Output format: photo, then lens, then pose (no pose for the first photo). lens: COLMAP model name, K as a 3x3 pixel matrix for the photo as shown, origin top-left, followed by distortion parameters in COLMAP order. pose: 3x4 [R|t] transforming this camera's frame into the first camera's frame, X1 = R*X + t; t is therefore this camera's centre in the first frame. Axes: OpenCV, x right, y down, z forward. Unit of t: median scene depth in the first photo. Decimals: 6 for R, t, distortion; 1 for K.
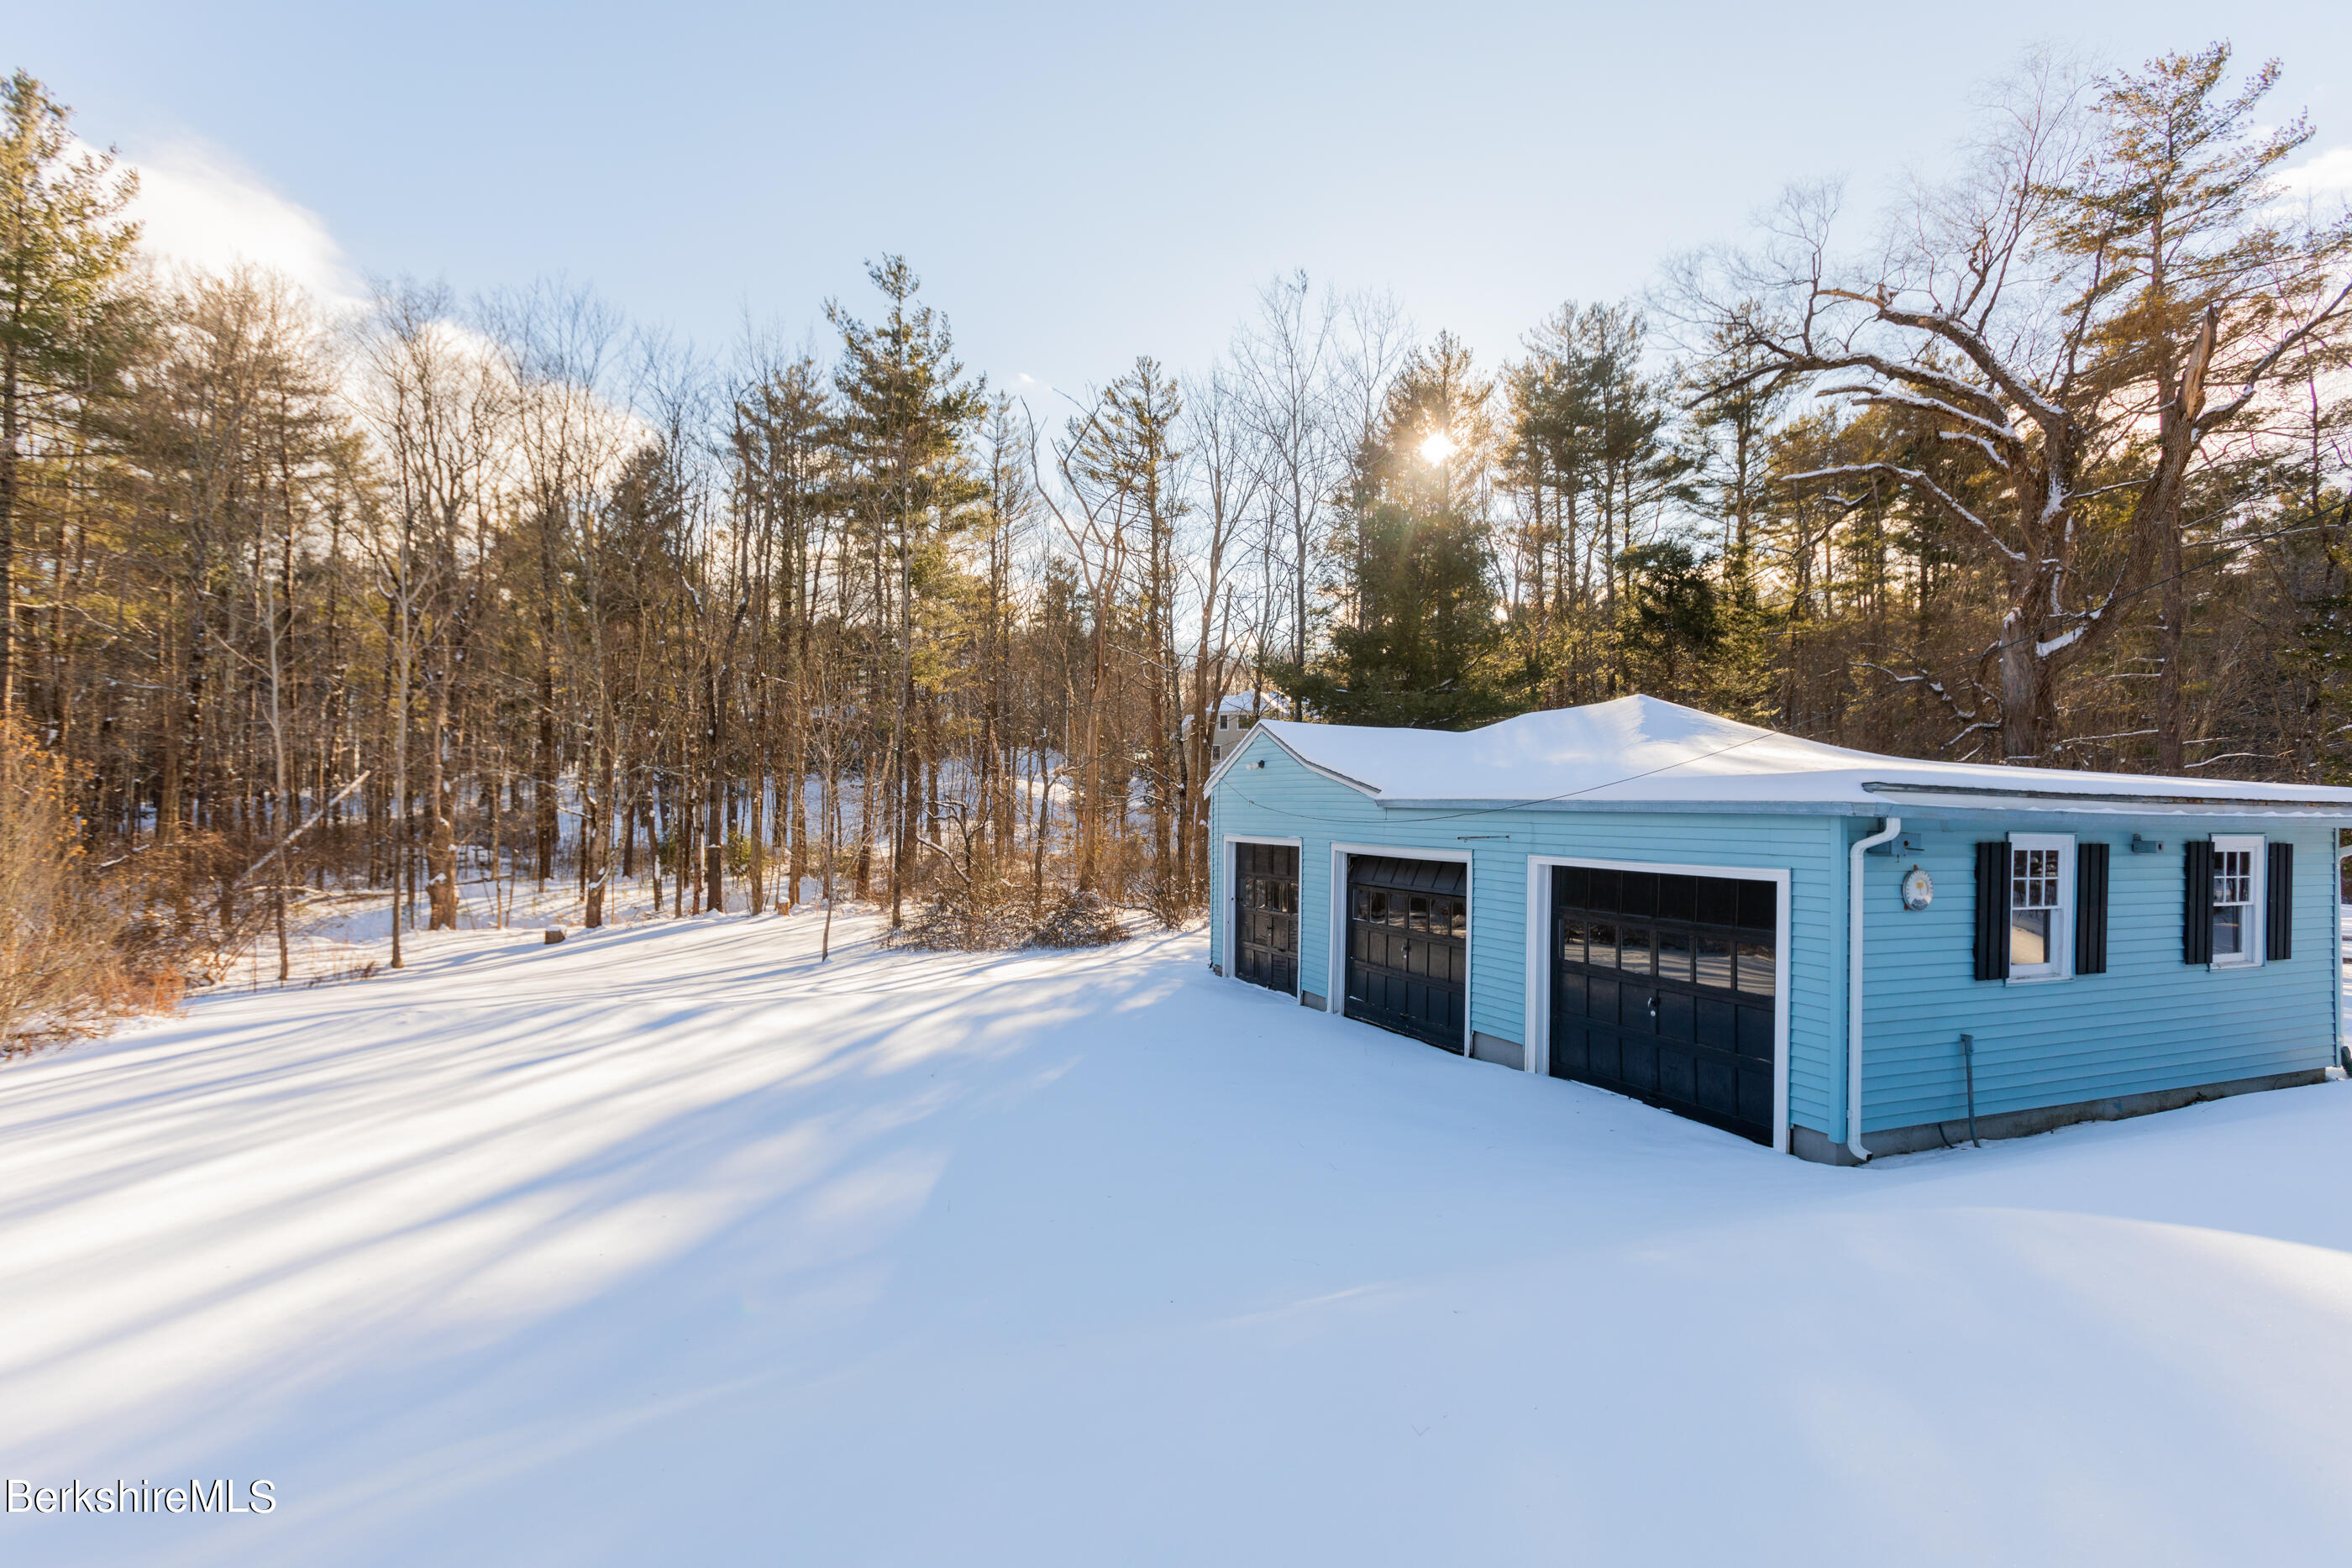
lens RADIAL K [[1145.3, 0, 1176.0], [0, 1145.3, 784.0], [0, 0, 1]] dist [-0.000718, 0.000759]
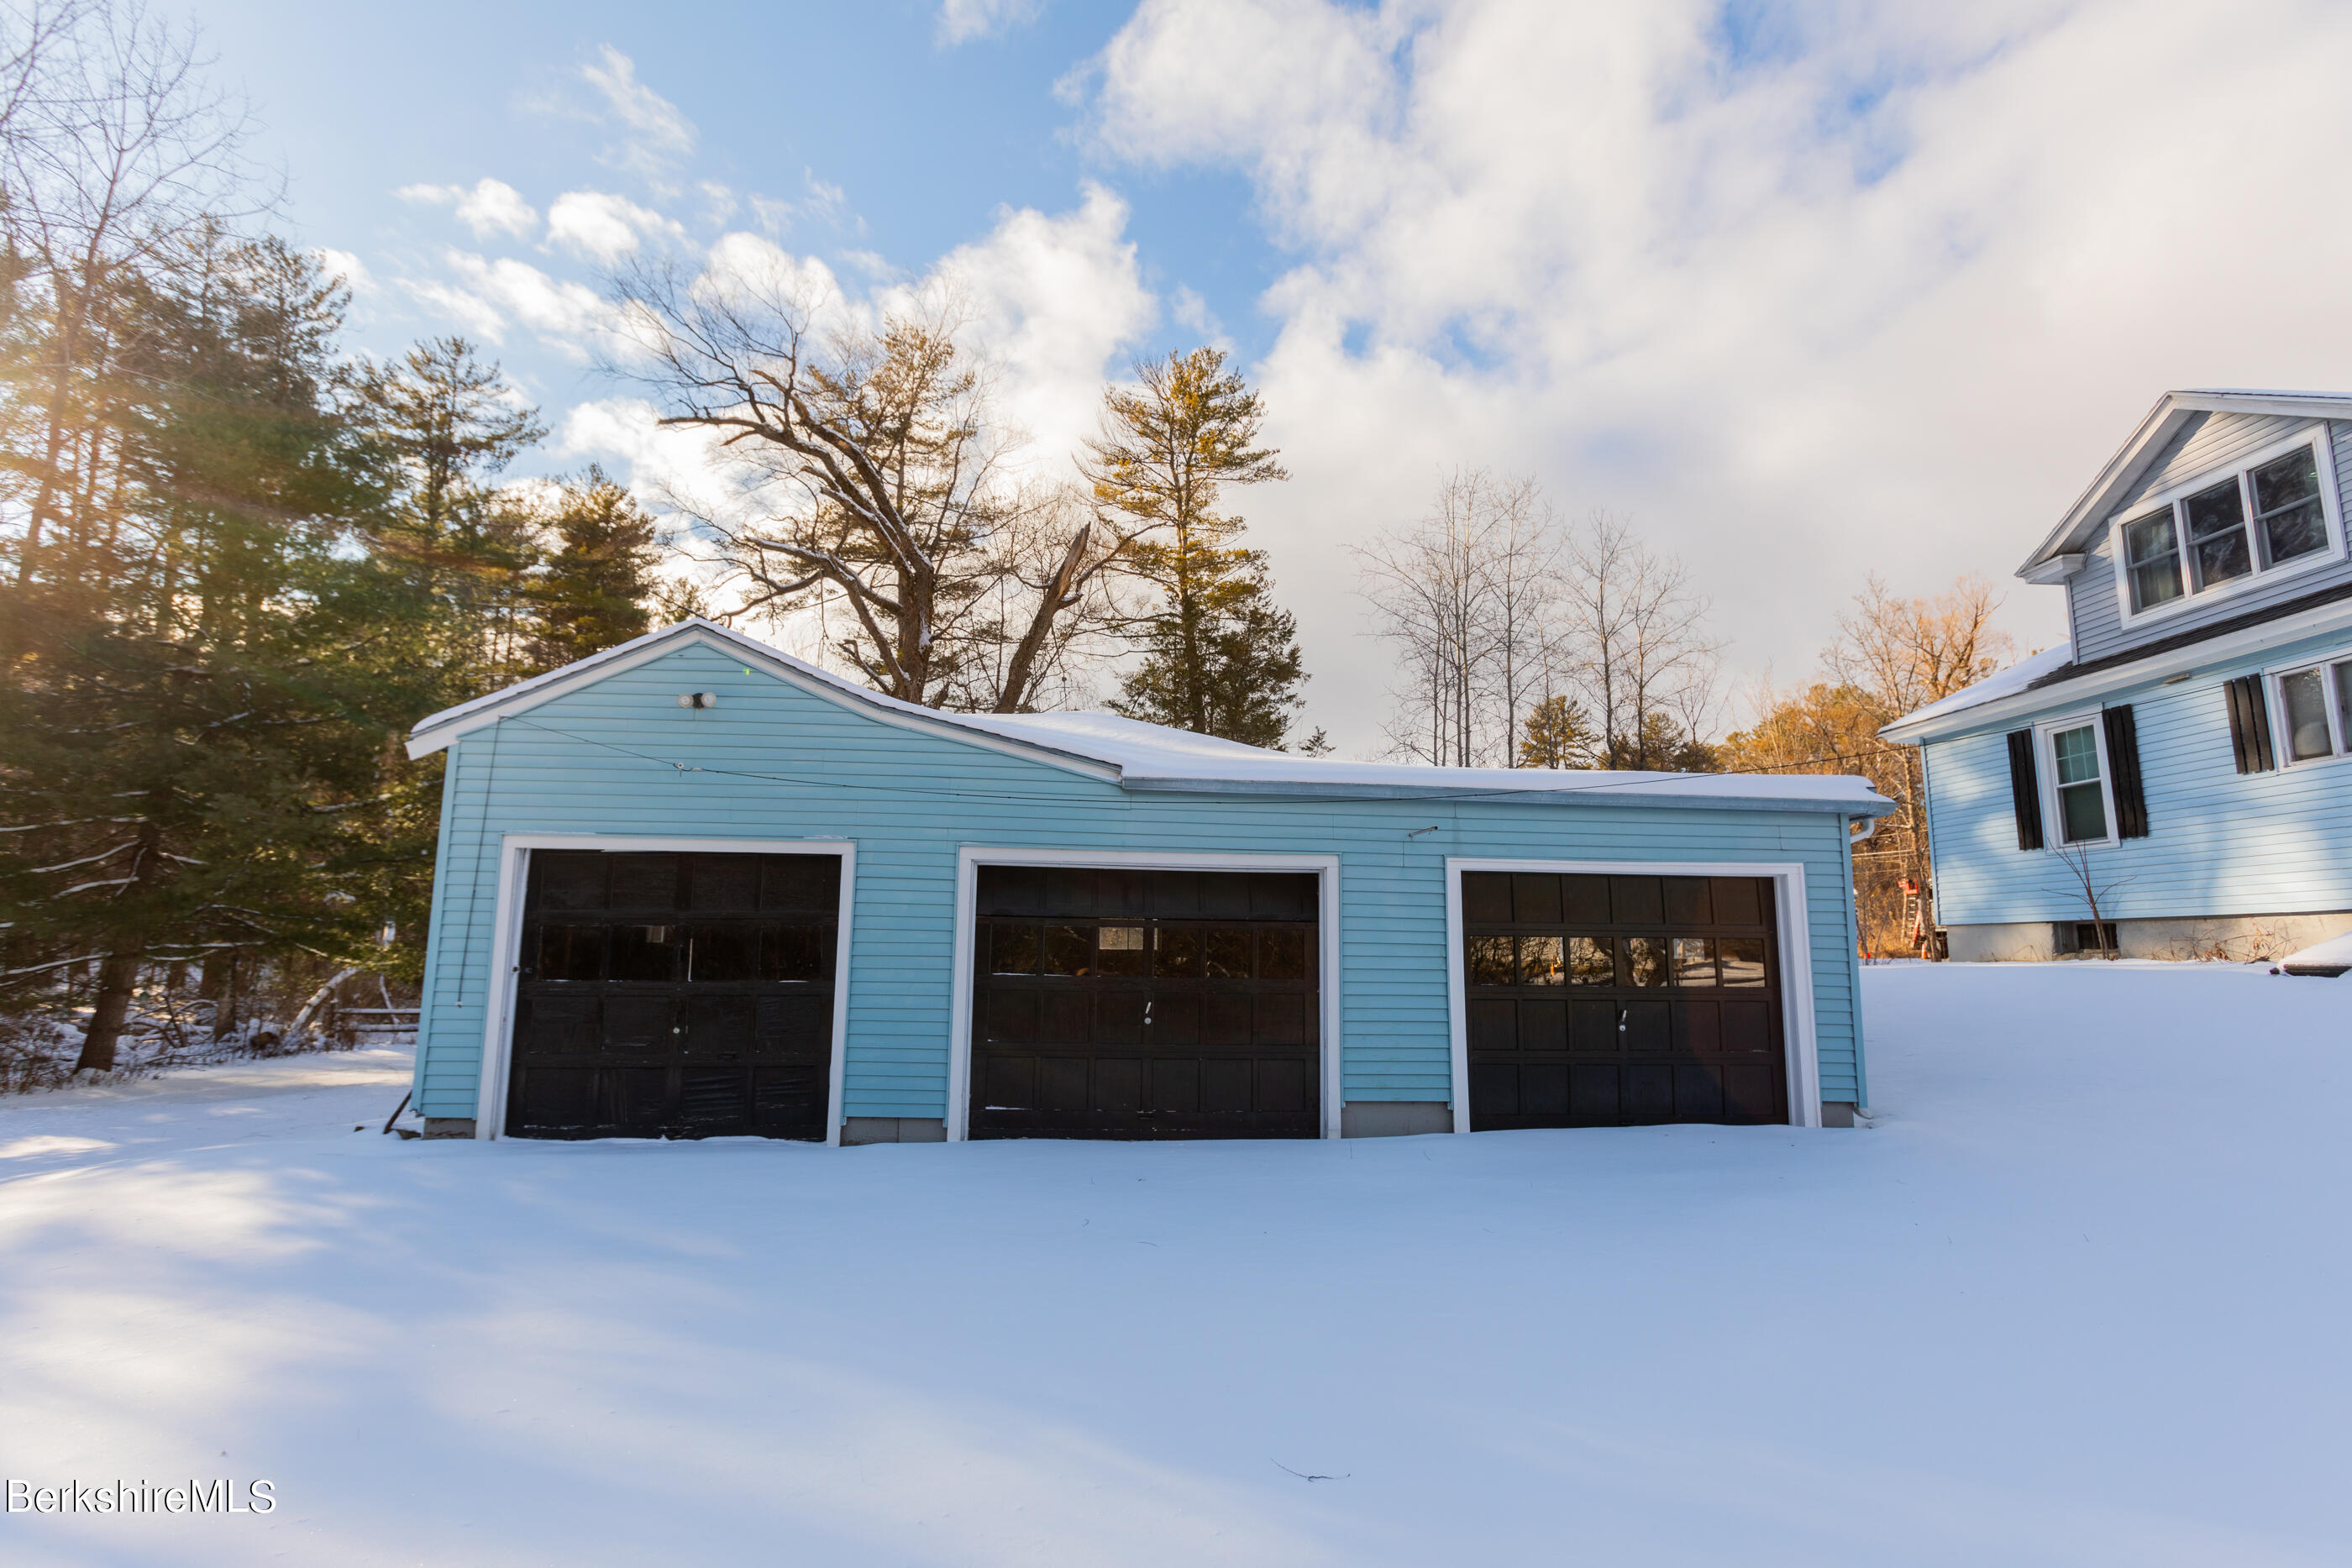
lens RADIAL K [[1145.3, 0, 1176.0], [0, 1145.3, 784.0], [0, 0, 1]] dist [-0.000718, 0.000759]
pose [[0.349814, -0.001763, 0.936817, -0.443249], [-0.038518, 0.999126, 0.016263, 0.004476], [-0.936027, -0.041774, 0.349440, 0.792803]]
